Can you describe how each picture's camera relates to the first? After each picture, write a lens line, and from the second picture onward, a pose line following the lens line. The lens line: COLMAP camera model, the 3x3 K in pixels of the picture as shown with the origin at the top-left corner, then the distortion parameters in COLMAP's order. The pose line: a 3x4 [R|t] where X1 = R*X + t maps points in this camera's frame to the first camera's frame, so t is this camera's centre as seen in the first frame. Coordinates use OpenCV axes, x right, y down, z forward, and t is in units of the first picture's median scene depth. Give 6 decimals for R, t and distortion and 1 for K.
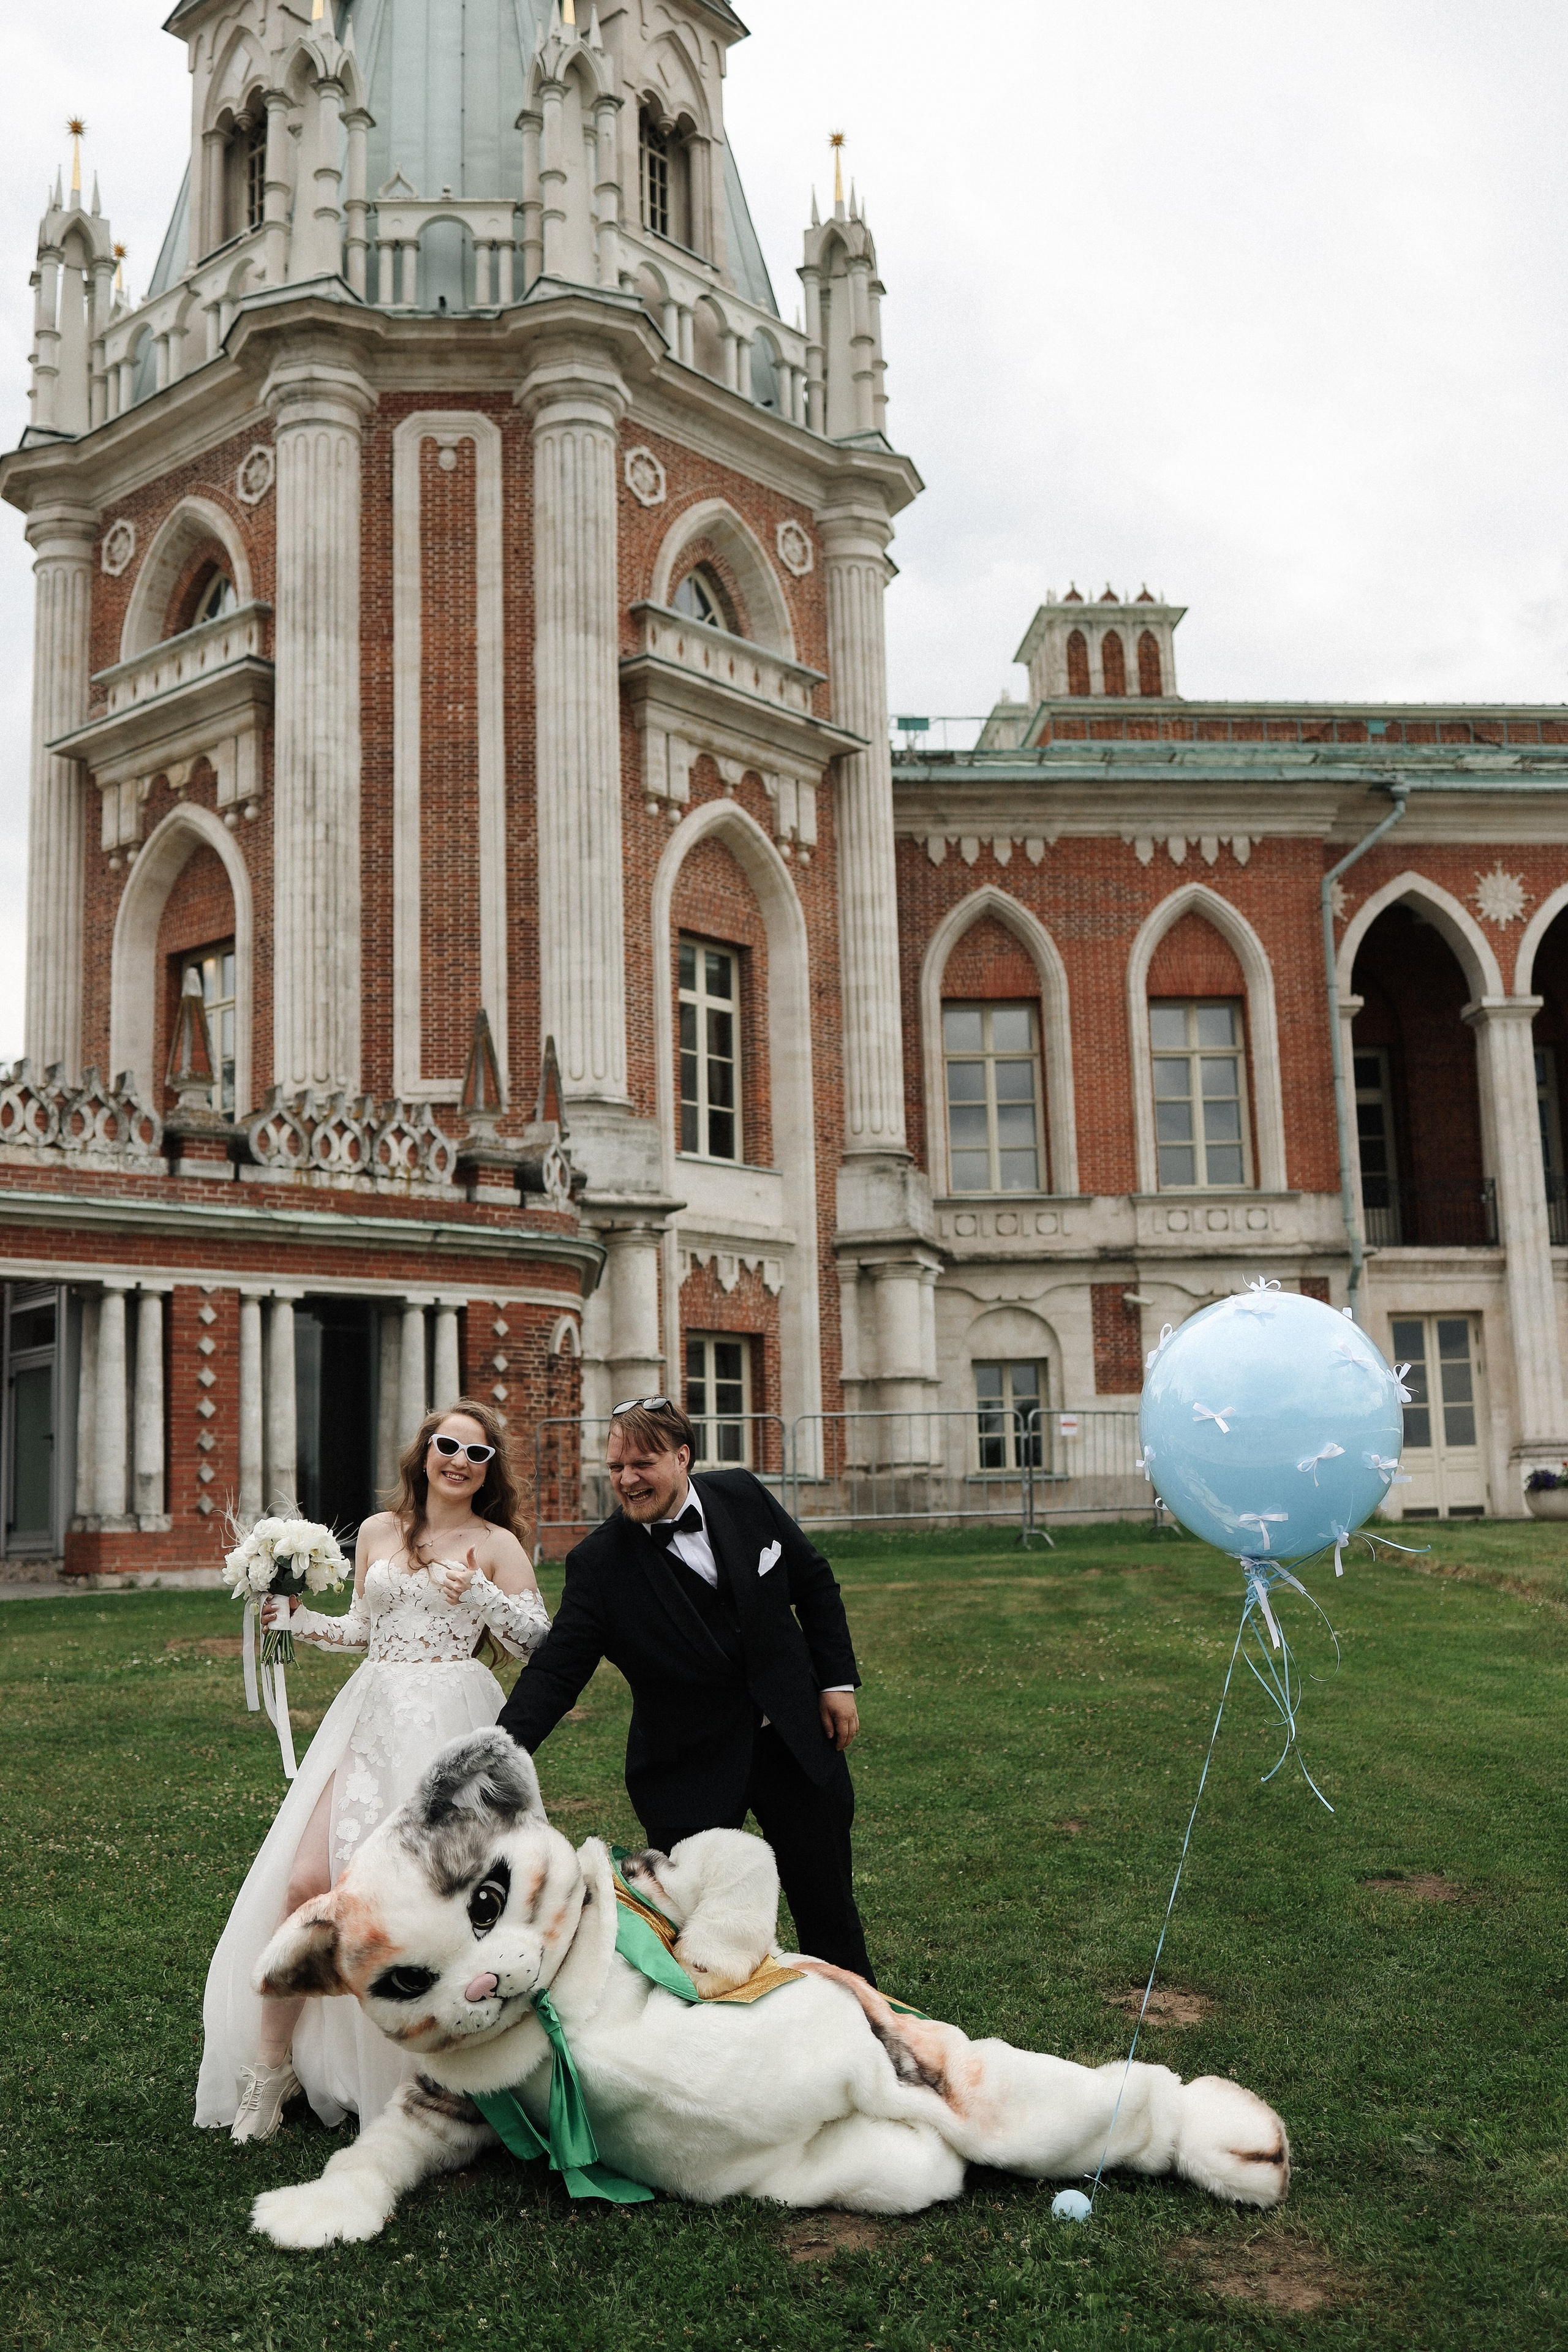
lens RADIAL K [[2214.1, 0, 691.6], [0, 2214.1, 1184.5], [0, 0, 1]] dist [-0.093718, 0.010403]
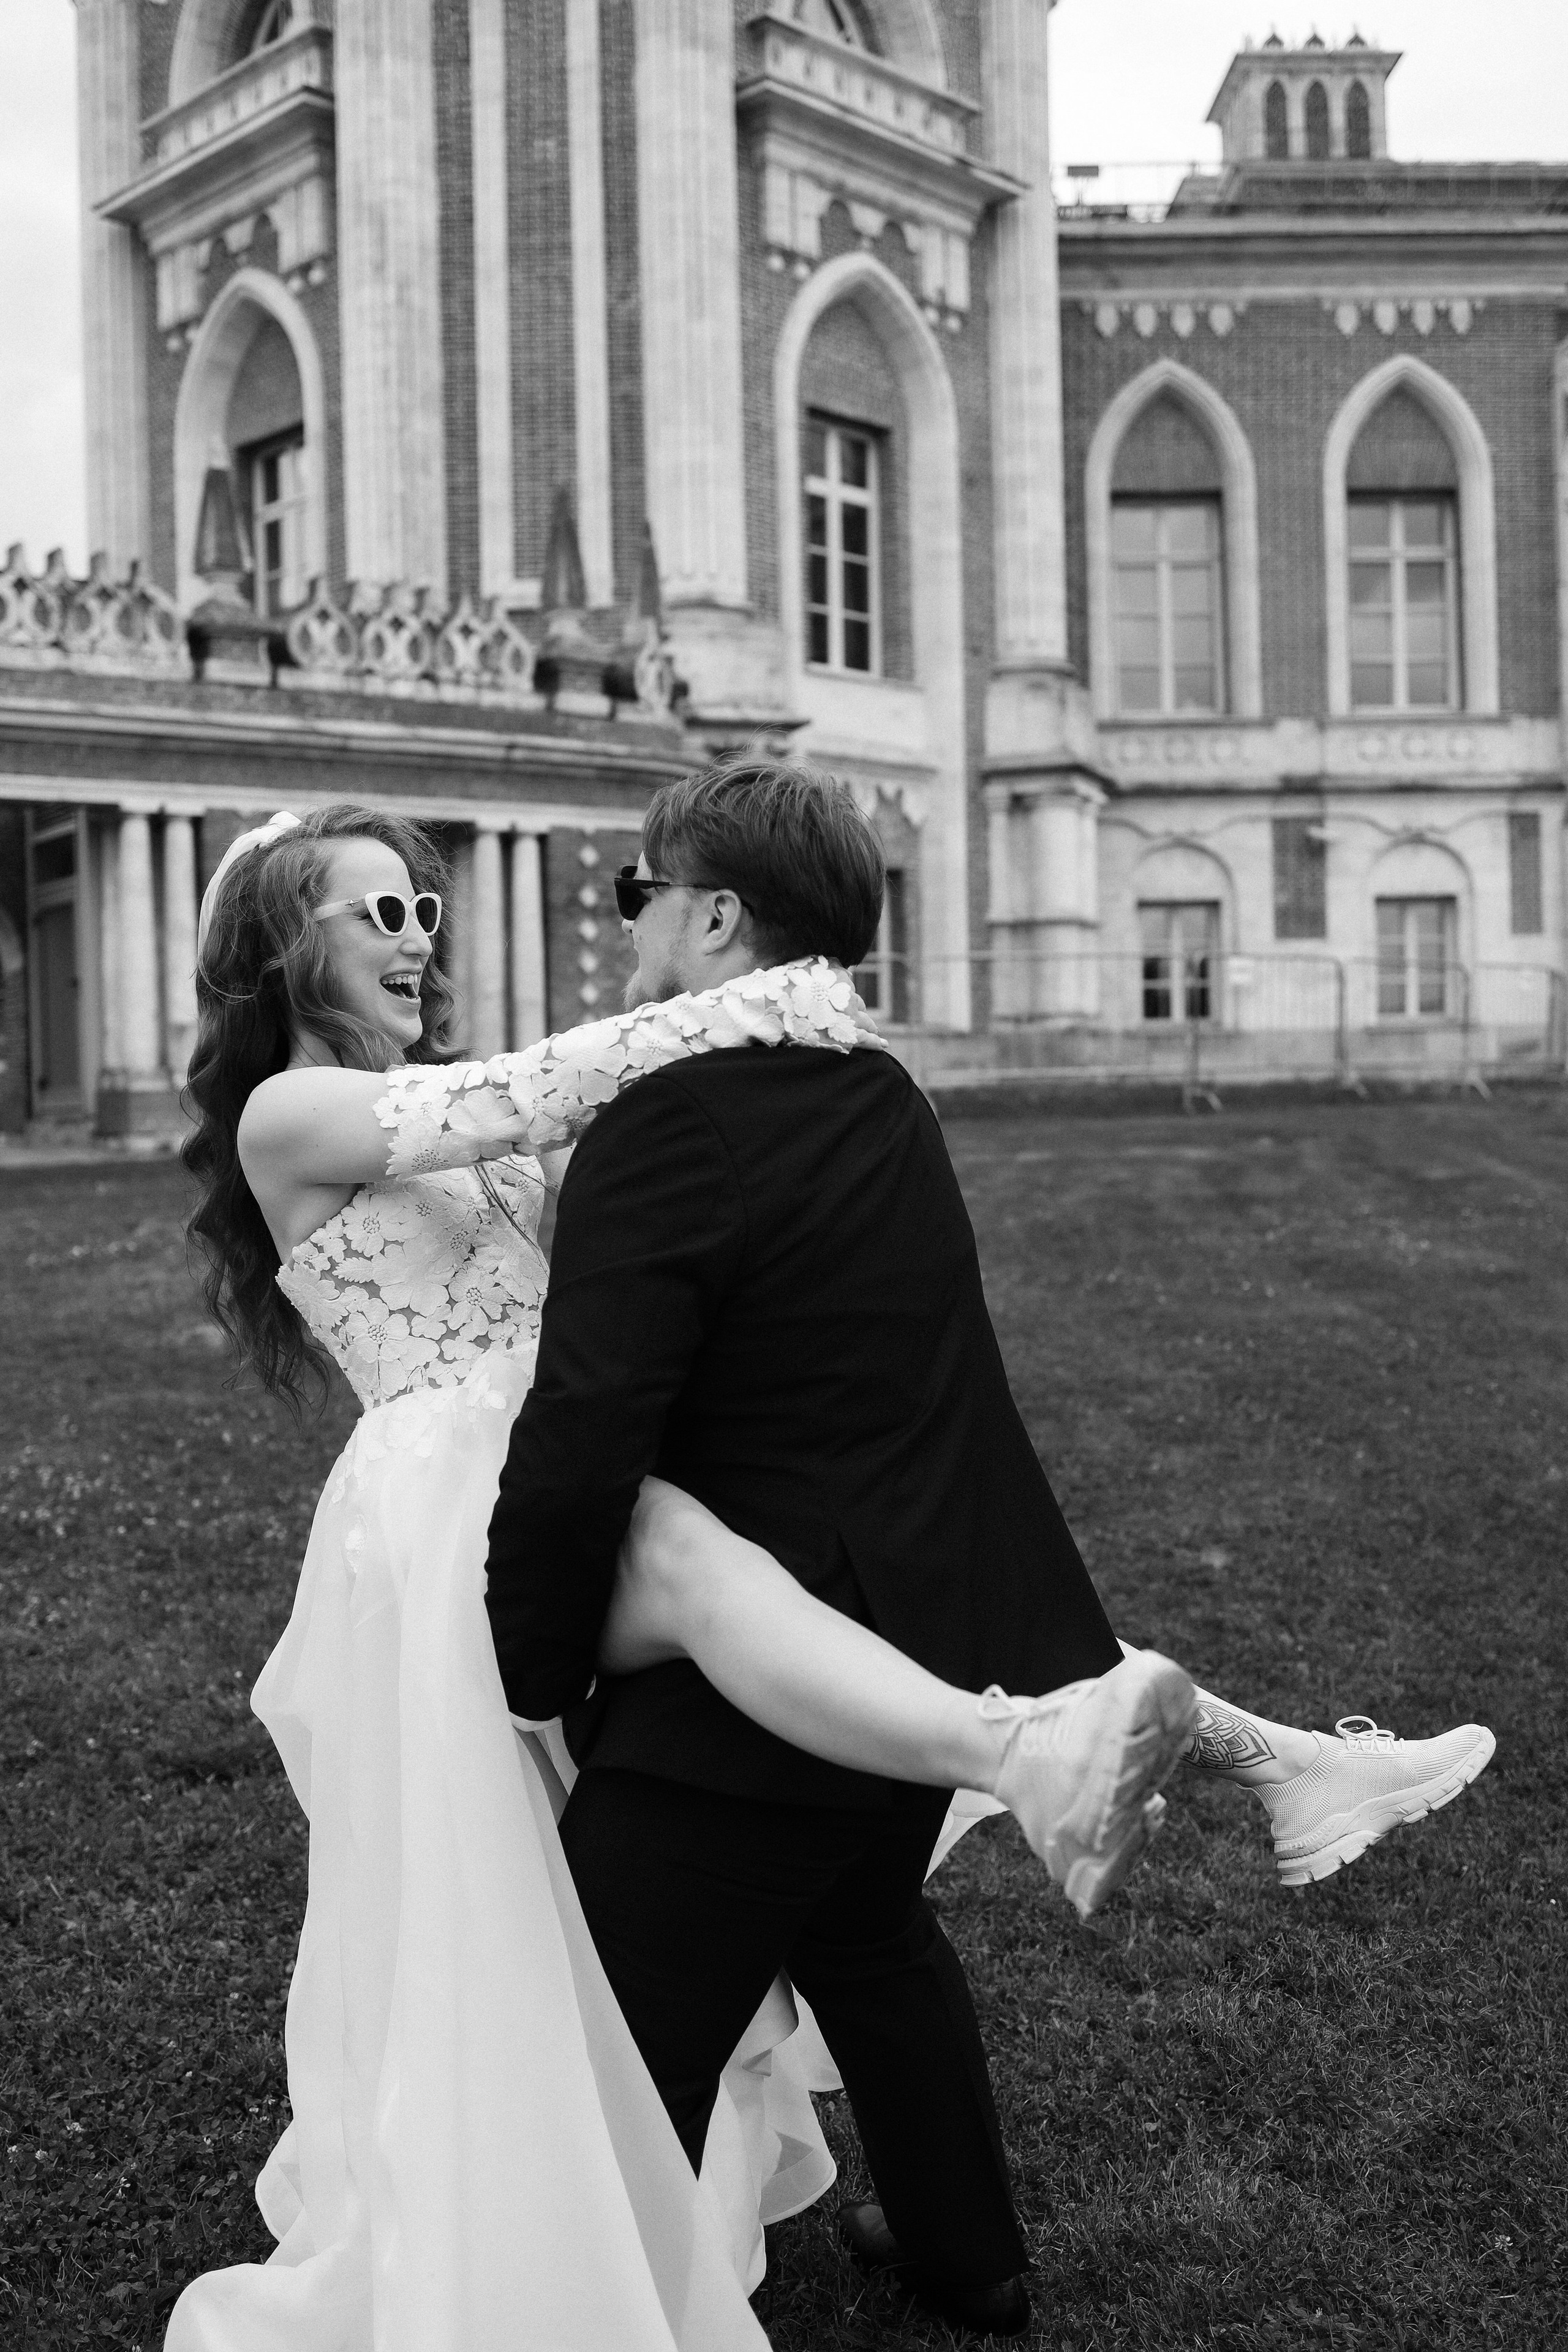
lens RADIAL K [[2246.0, 0, 722.7], [0, 2246.0, 1127.6], [0, 0, 1]] dist [-0.116947, 0.075320]
pose [[0.998158, 0.006984, -0.060264, 0.015793], [0.003638, 0.984673, 0.174374, 0.012023], [0.060558, -0.174272, 0.982834, 0.086078]]
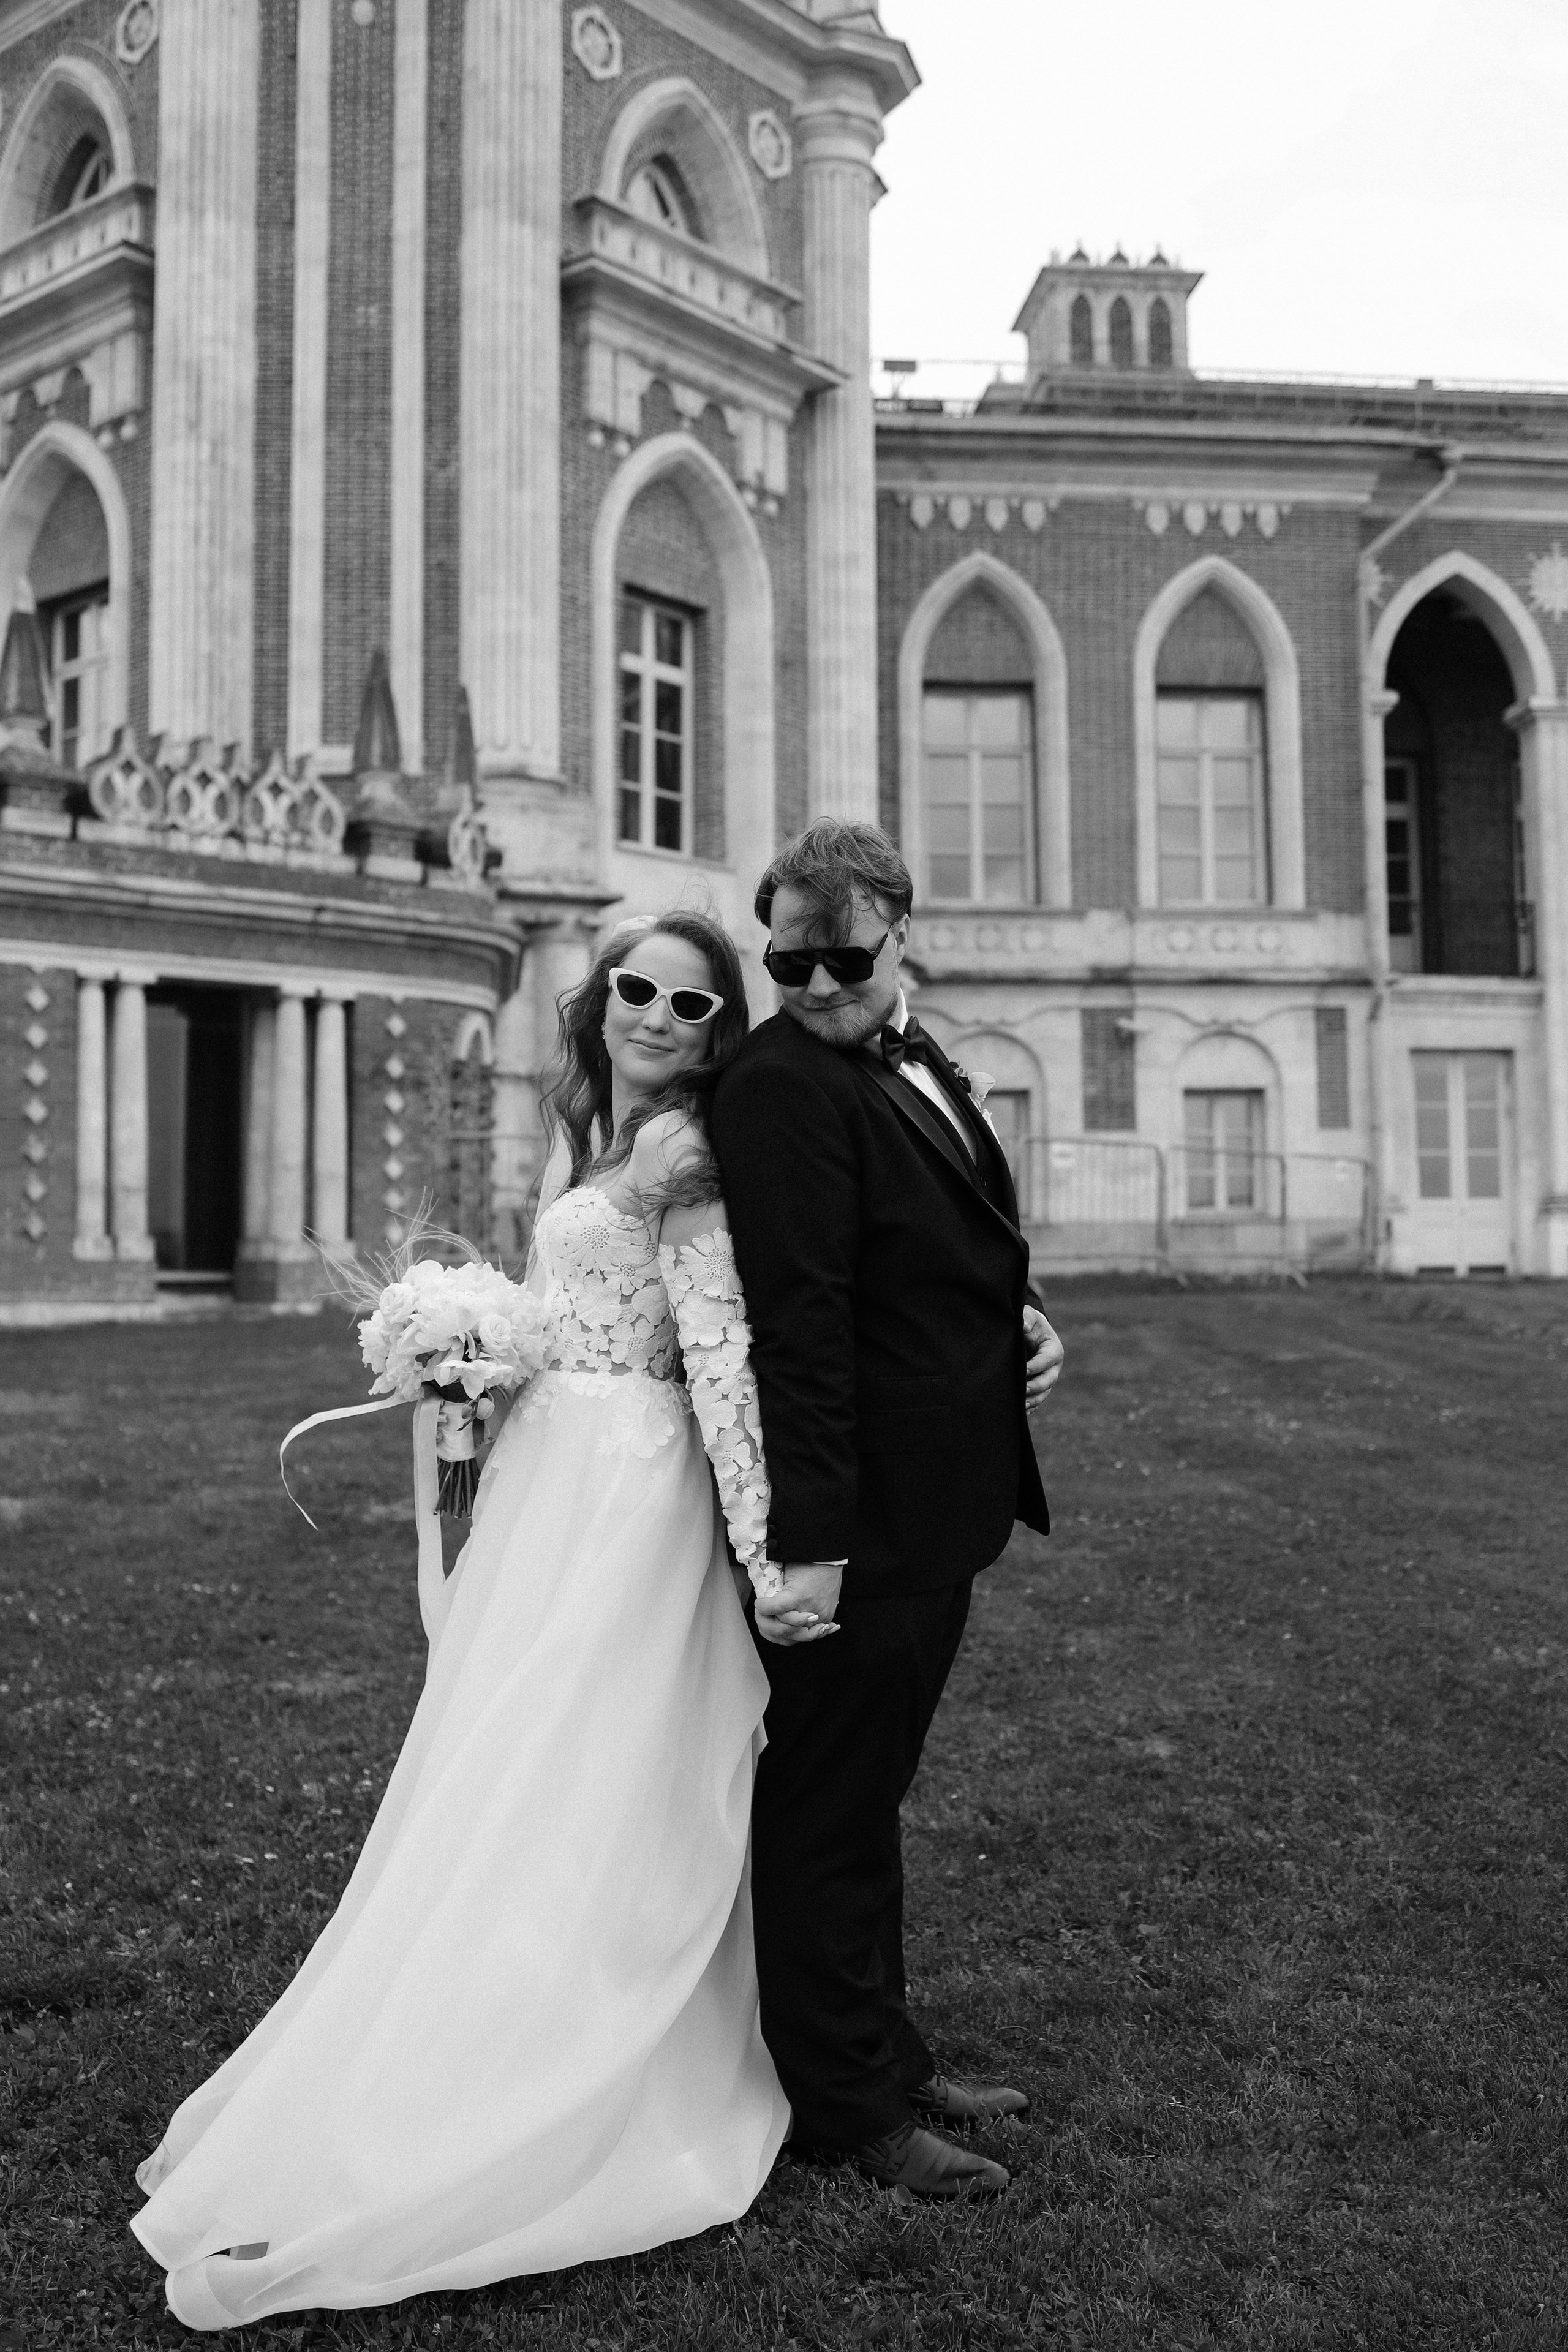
lens RADIAL K [[2276.7, 0, 718.7], [0, 2276.7, 1120.2], [0, 0, 1]] dist [-0.115205, 0.069589]
pose [[0.999240, 0.022137, 0.032080, 0.007490], [-0.024790, 0.996090, 0.084795, 0.018156], [-0.030077, -0.085526, 0.995882, 0.098662]]
